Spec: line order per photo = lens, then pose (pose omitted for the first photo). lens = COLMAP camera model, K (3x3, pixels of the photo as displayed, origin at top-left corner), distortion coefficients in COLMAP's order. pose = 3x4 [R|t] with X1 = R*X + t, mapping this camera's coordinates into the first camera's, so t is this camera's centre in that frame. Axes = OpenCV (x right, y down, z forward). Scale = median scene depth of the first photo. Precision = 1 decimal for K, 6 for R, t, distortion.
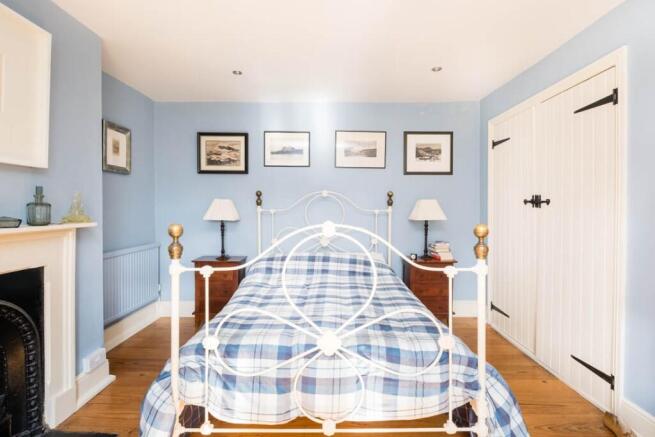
lens RADIAL K [[307.3, 0, 334.2], [0, 307.3, 210.2], [0, 0, 1]] dist [-0.010194, 0.002042]
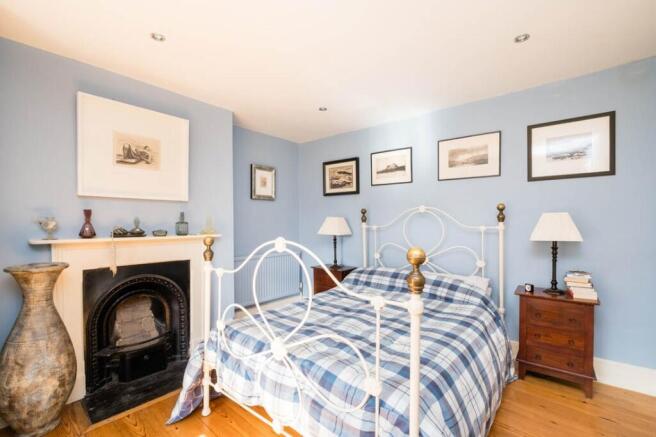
lens RADIAL K [[289.4, 0, 335.3], [0, 289.4, 224.8], [0, 0, 1]] dist [-0.009790, 0.000876]
pose [[0.779278, 0.000546, -0.626678, 0.332505], [-0.002579, 0.999994, -0.002336, -0.003500], [0.626673, 0.003436, 0.779275, 0.136476]]
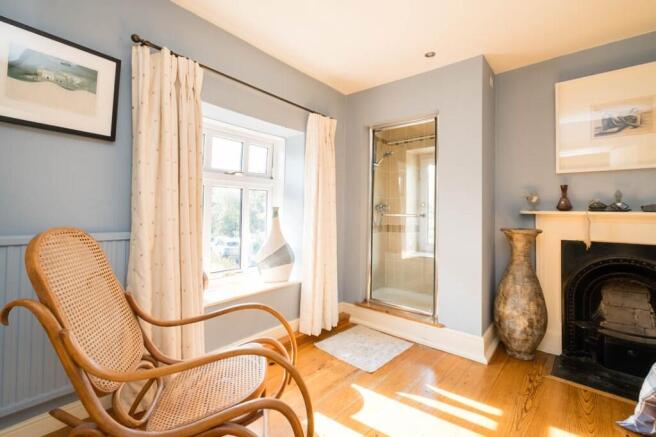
lens RADIAL K [[289.4, 0, 327.1], [0, 289.4, 207.1], [0, 0, 1]] dist [-0.009790, 0.000876]
pose [[-0.658957, -0.031522, -0.751519, 0.399329], [-0.026594, 0.999473, -0.018604, 0.035122], [0.751710, 0.007727, -0.659449, 0.279872]]
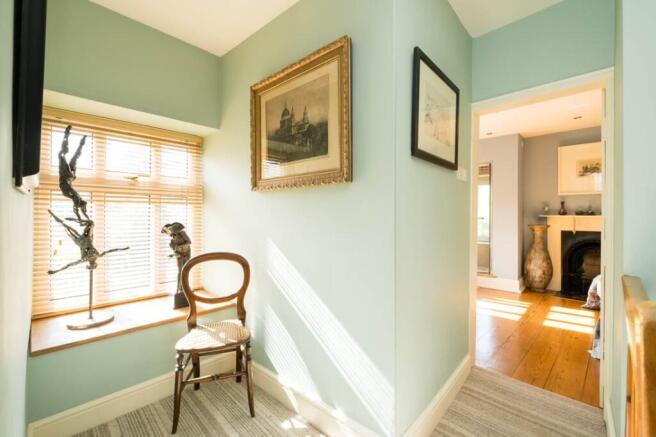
lens RADIAL K [[289.4, 0, 325.1], [0, 289.4, 214.6], [0, 0, 1]] dist [-0.009790, 0.000876]
pose [[-0.702728, -0.009466, -0.711396, 1.046610], [-0.015579, 0.999876, 0.002085, 0.029592], [0.711288, 0.012548, -0.702788, 0.380334]]
